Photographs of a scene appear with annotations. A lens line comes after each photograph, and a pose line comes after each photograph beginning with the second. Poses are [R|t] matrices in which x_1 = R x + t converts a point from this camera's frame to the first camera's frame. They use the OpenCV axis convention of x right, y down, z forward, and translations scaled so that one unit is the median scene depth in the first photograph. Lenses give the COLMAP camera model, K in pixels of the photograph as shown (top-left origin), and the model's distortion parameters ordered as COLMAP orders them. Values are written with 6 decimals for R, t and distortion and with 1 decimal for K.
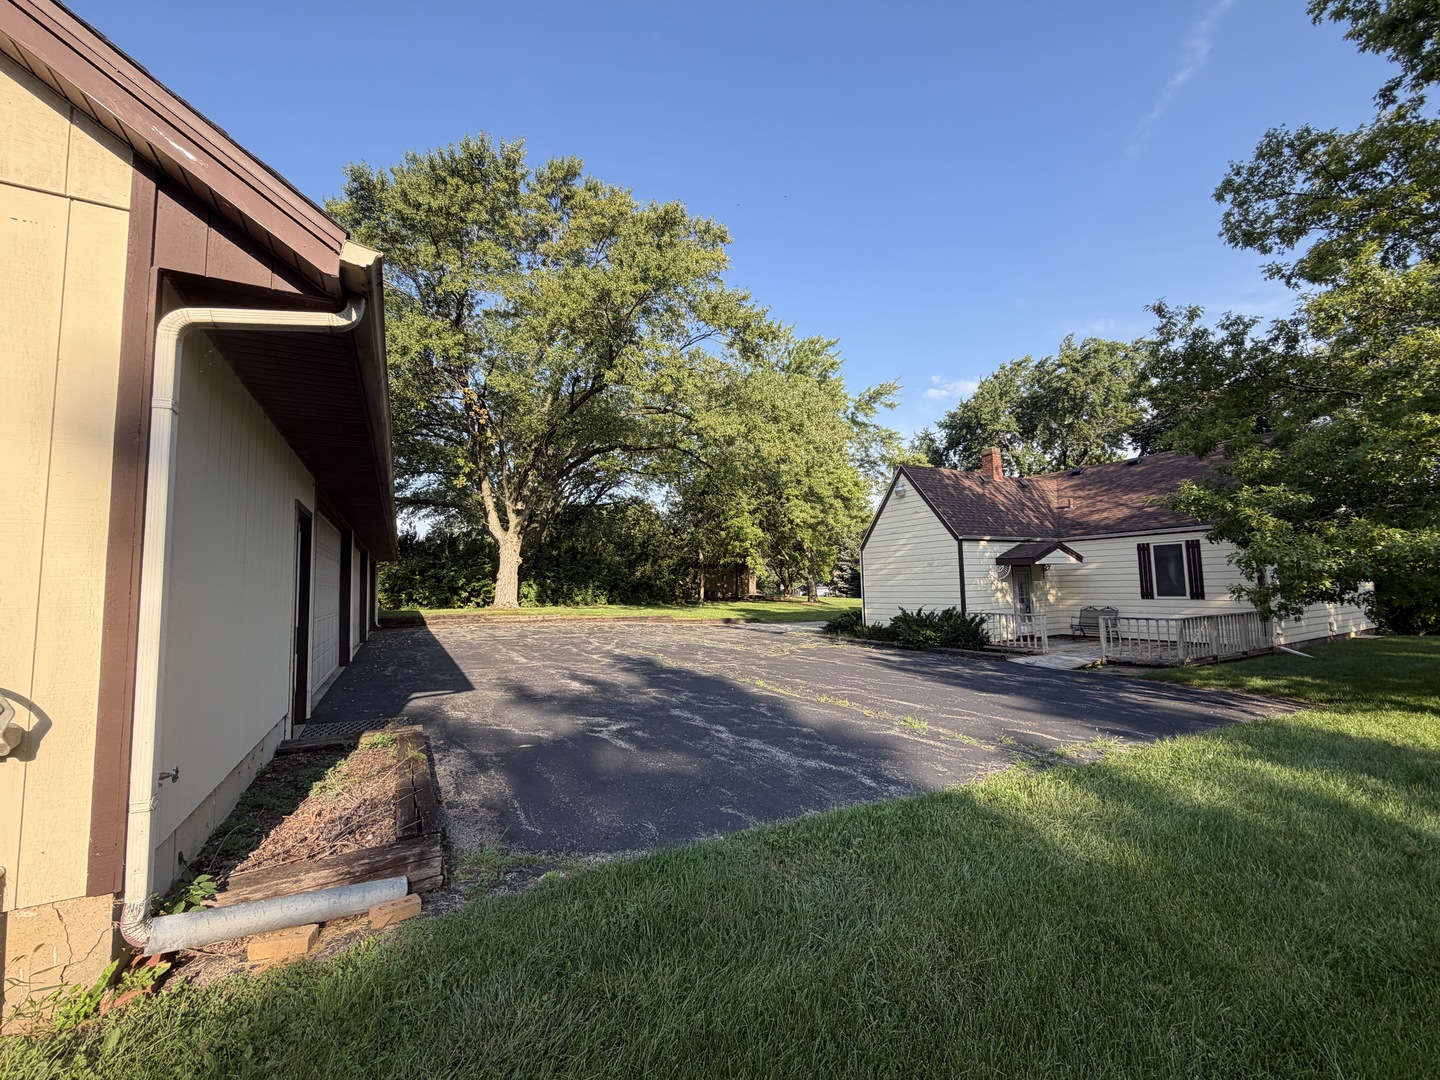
lens RADIAL K [[577.4, 0, 720.0], [0, 577.4, 540.0], [0, 0, 1]] dist [0.008454, -0.000001]
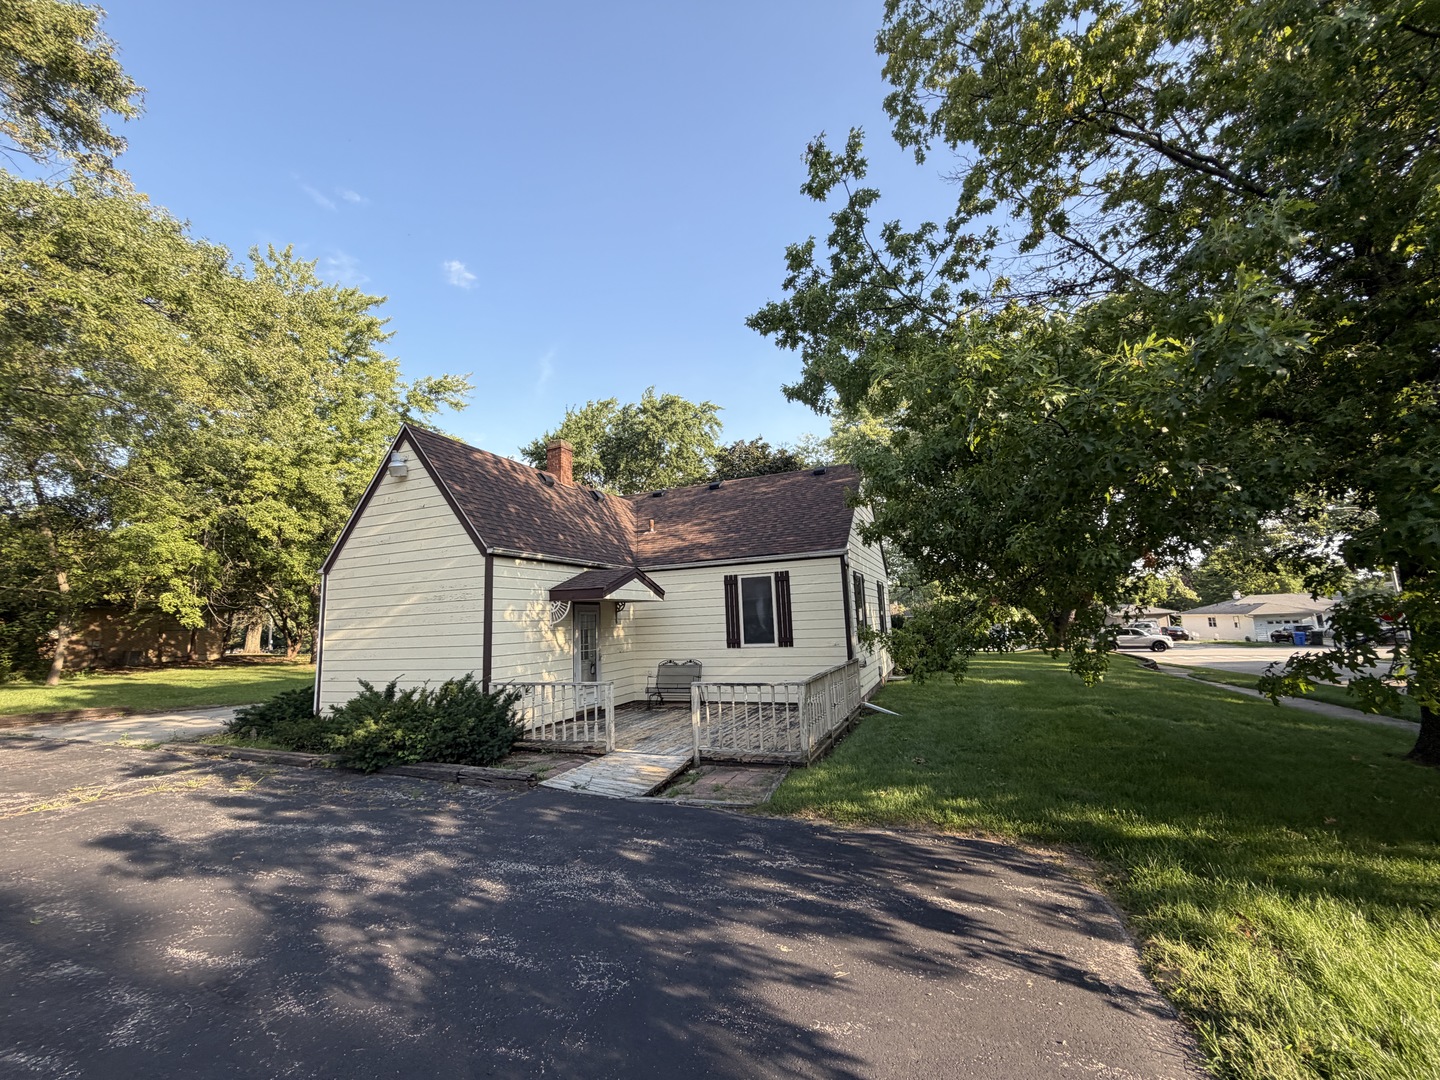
lens RADIAL K [[567.4, 0, 720.0], [0, 567.4, 540.0], [0, 0, 1]] dist [-0.000765, -0.000359]
pose [[0.775513, 0.084233, 0.625687, 0.229831], [-0.029843, 0.994843, -0.096941, 0.031563], [-0.630625, 0.056506, 0.774028, 0.402490]]
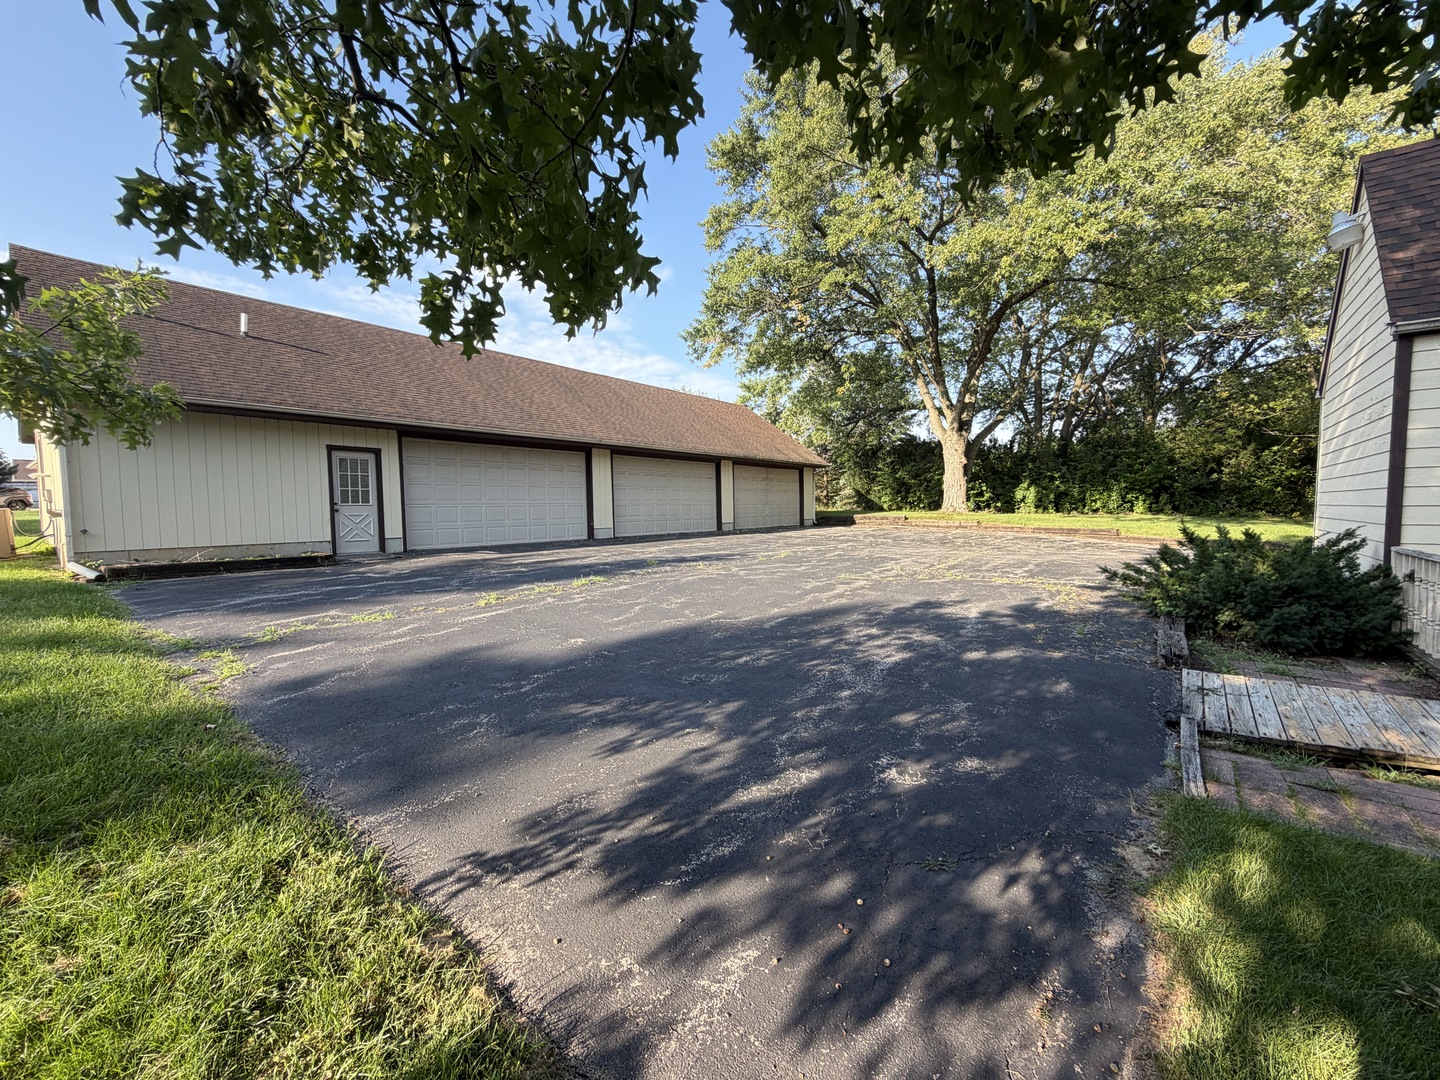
lens RADIAL K [[567.4, 0, 720.0], [0, 567.4, 540.0], [0, 0, 1]] dist [-0.000765, -0.000359]
pose [[0.380592, 0.073747, -0.921798, 0.554904], [0.076837, 0.990846, 0.110995, 0.048614], [0.921545, -0.113073, 0.371441, 0.475104]]
